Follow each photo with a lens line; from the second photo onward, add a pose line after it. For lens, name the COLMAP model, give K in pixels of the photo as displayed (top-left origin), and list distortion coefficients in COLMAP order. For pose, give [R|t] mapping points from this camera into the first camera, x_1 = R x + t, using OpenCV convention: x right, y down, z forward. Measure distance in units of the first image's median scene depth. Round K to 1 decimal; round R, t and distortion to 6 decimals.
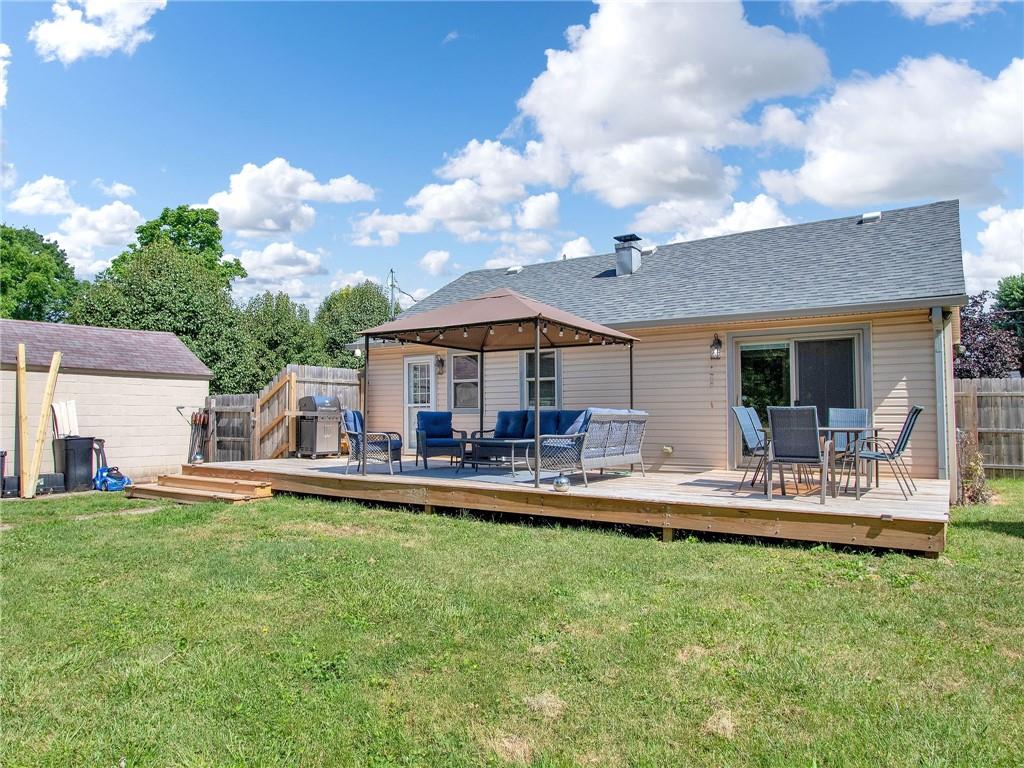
lens RADIAL K [[675.7, 0, 512.0], [0, 675.7, 384.0], [0, 0, 1]] dist [-0.016661, 0.002274]
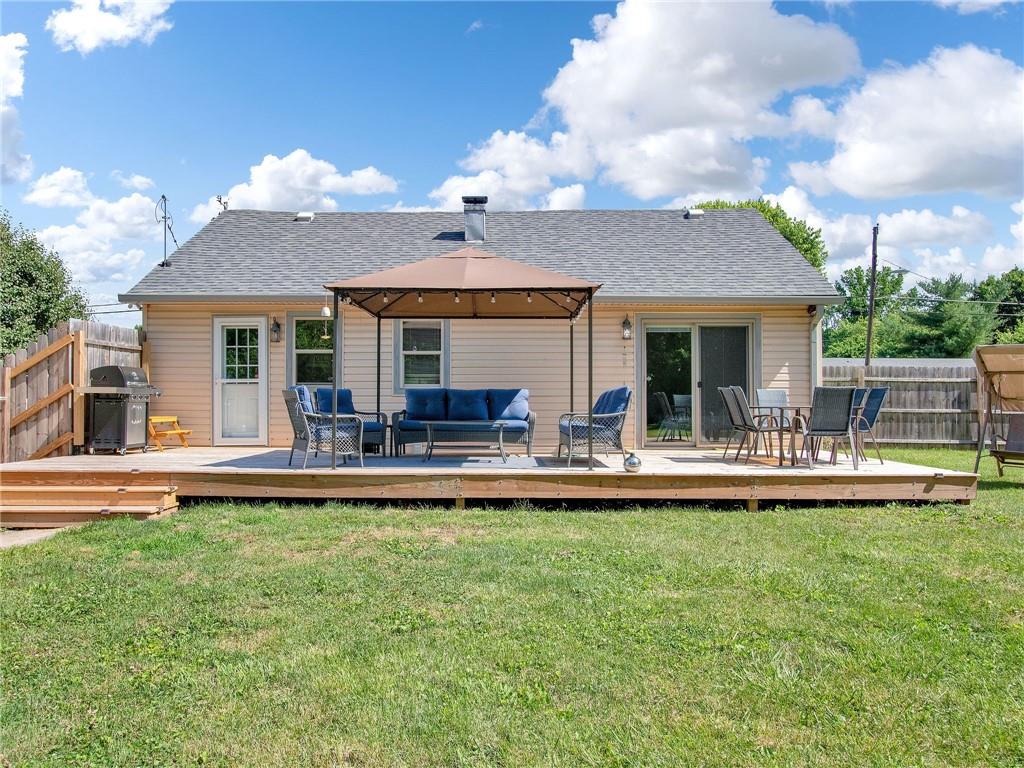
lens RADIAL K [[784.5, 0, 512.0], [0, 784.5, 384.0], [0, 0, 1]] dist [-0.001735, 0.000318]
pose [[0.839302, 0.012873, 0.543512, -0.524264], [-0.028325, 0.999397, 0.020070, 0.011983], [-0.542926, -0.032240, 0.839161, 0.121010]]
